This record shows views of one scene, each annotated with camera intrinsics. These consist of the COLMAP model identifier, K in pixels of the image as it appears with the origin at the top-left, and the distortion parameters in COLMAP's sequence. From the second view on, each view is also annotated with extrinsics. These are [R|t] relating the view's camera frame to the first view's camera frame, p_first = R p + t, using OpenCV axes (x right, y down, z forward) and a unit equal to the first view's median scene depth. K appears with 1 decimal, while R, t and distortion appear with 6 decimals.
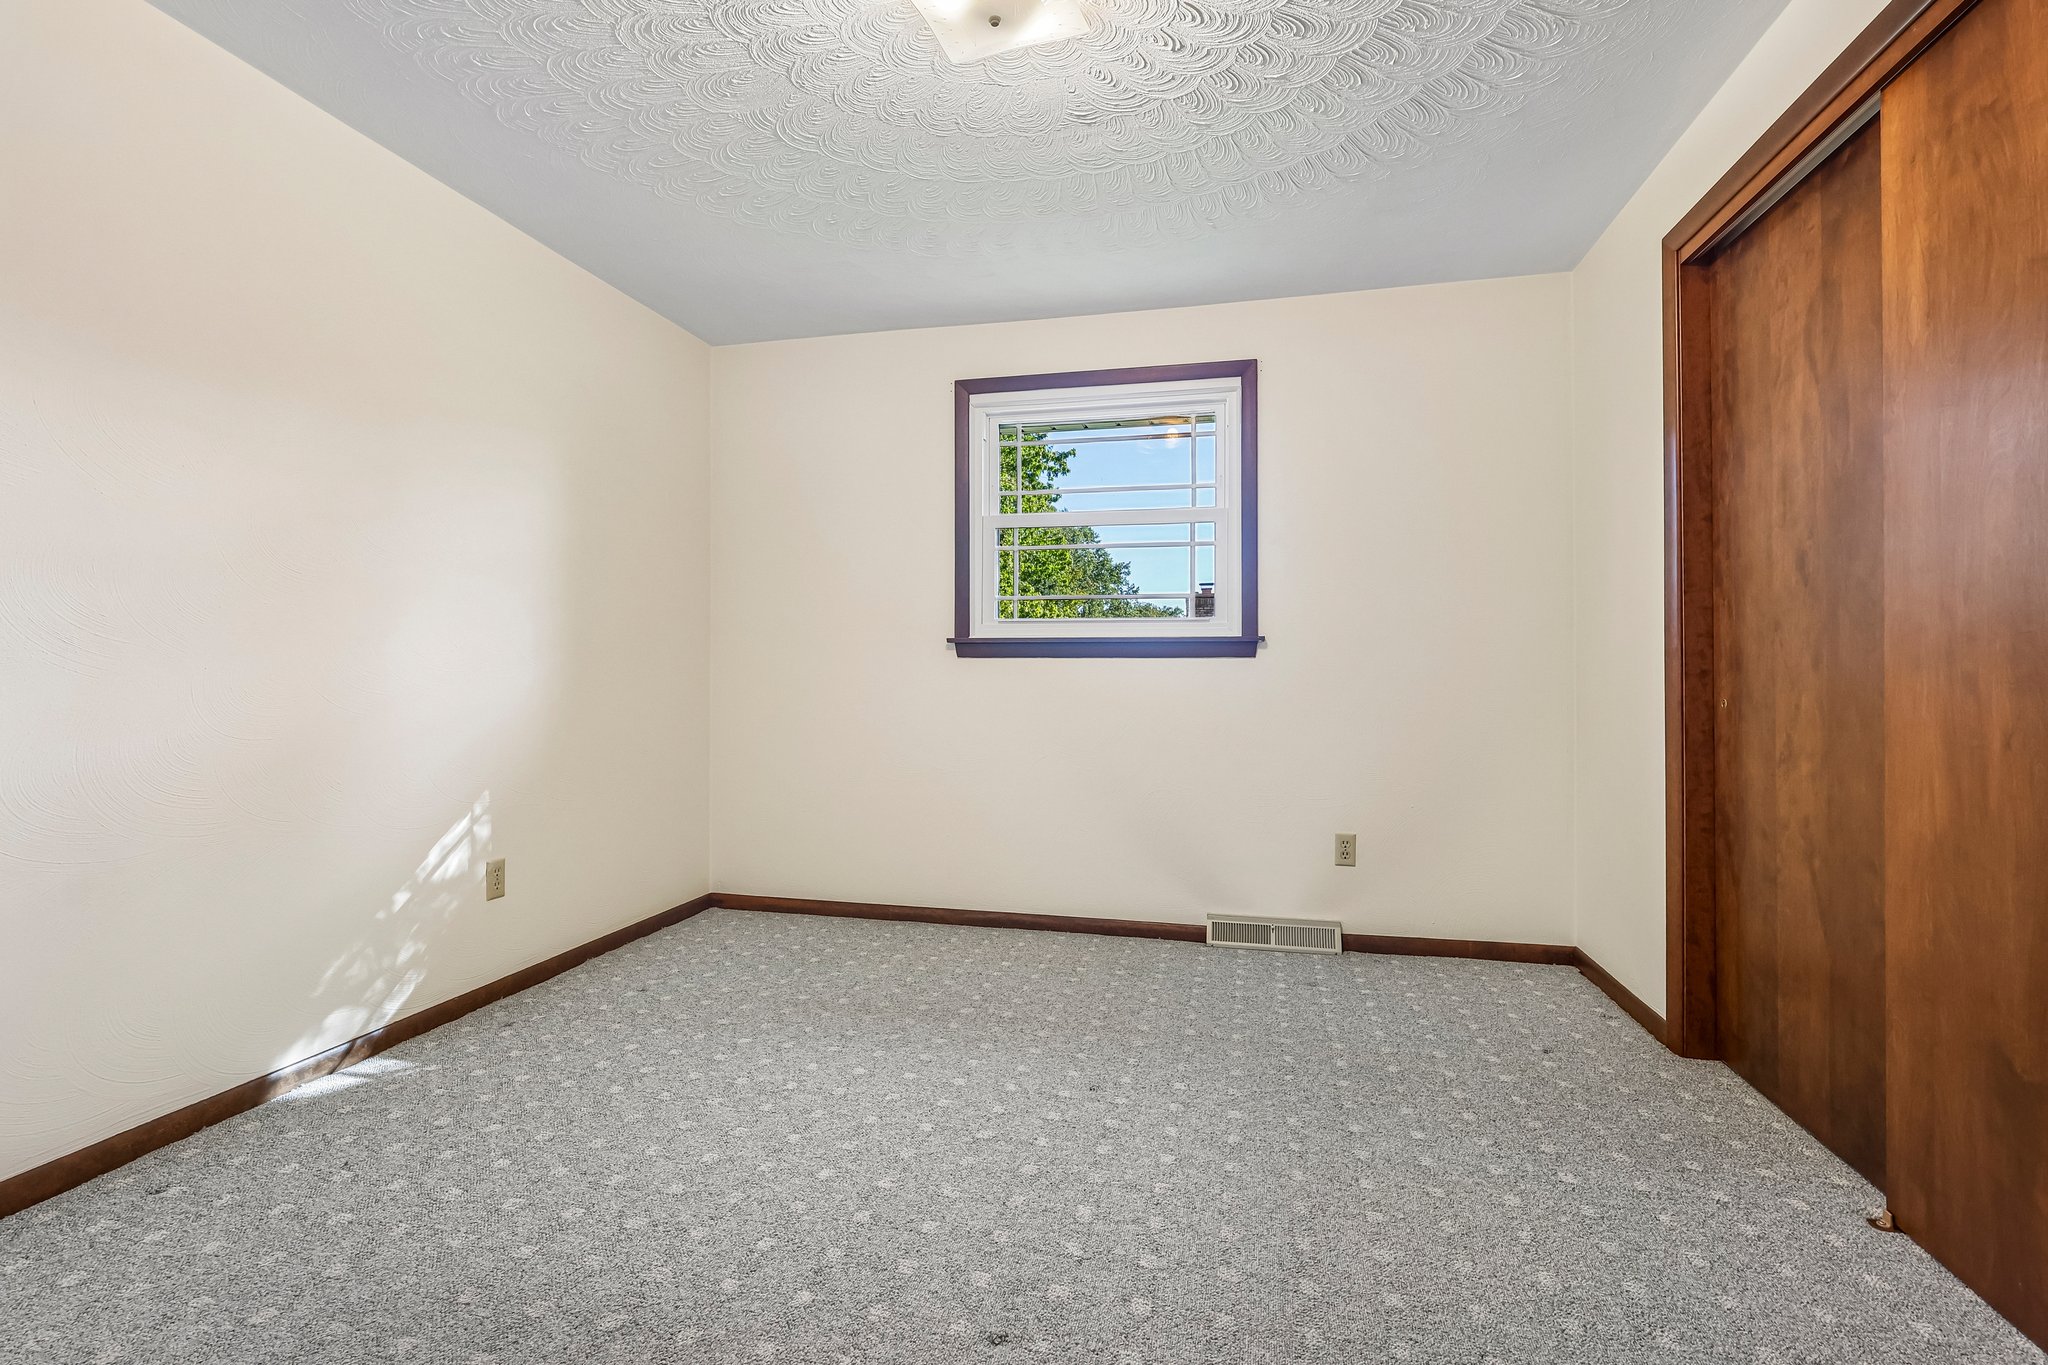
lens RADIAL K [[950.2, 0, 998.0], [0, 950.2, 655.7], [0, 0, 1]] dist [-0.002952, -0.000167]
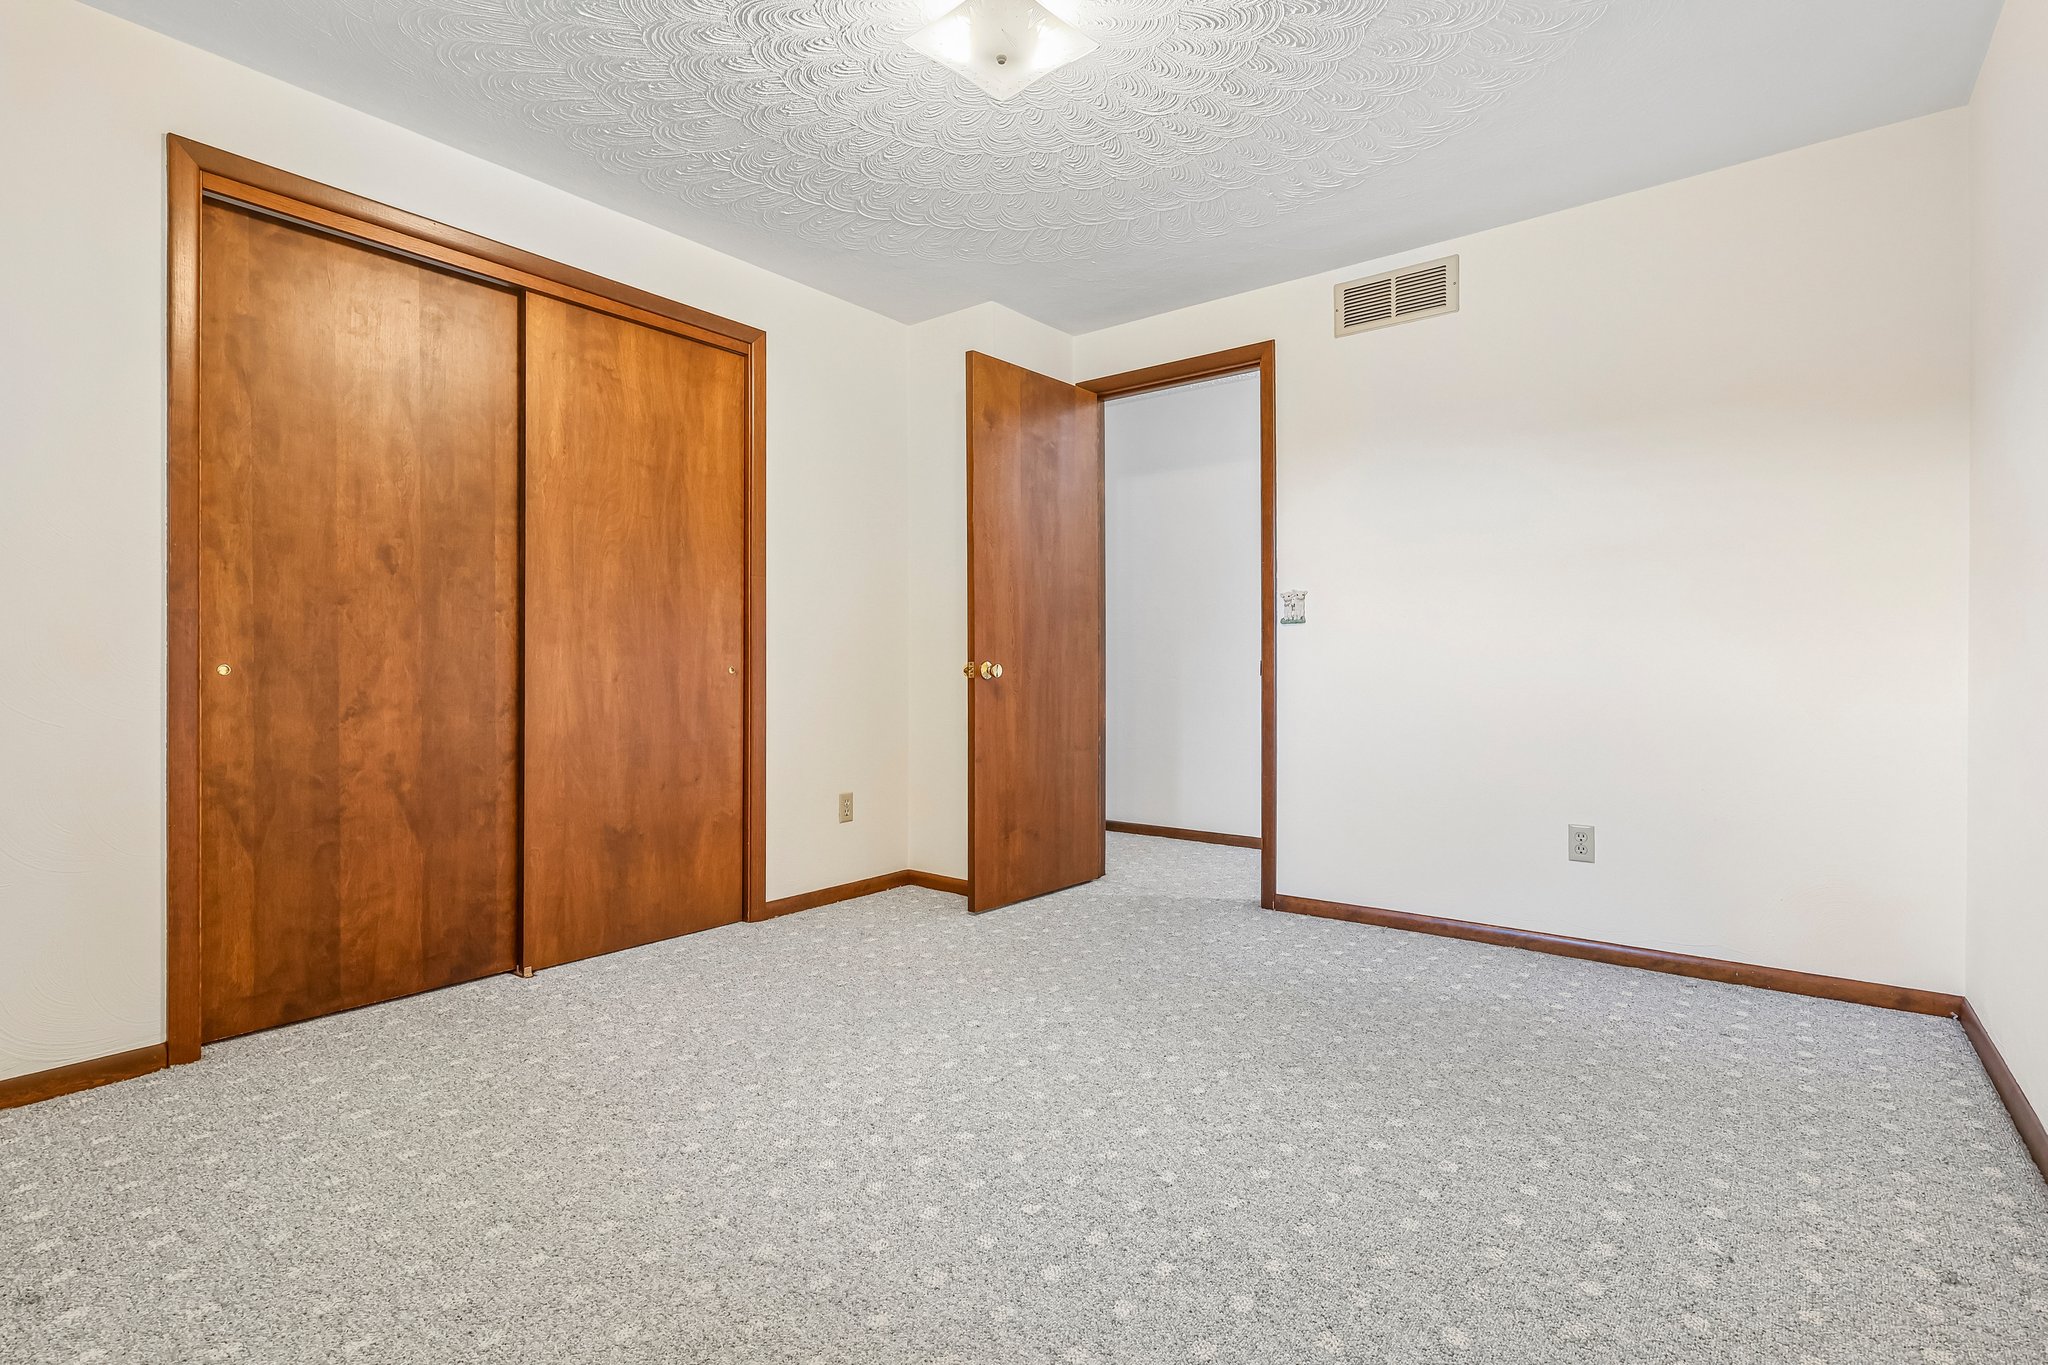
lens RADIAL K [[950.2, 0, 998.0], [0, 950.2, 655.7], [0, 0, 1]] dist [-0.002952, -0.000167]
pose [[-0.907447, -0.002134, 0.420162, -0.430322], [-0.013257, 0.999635, -0.023554, 0.057145], [-0.419958, -0.026944, -0.907143, 1.834010]]
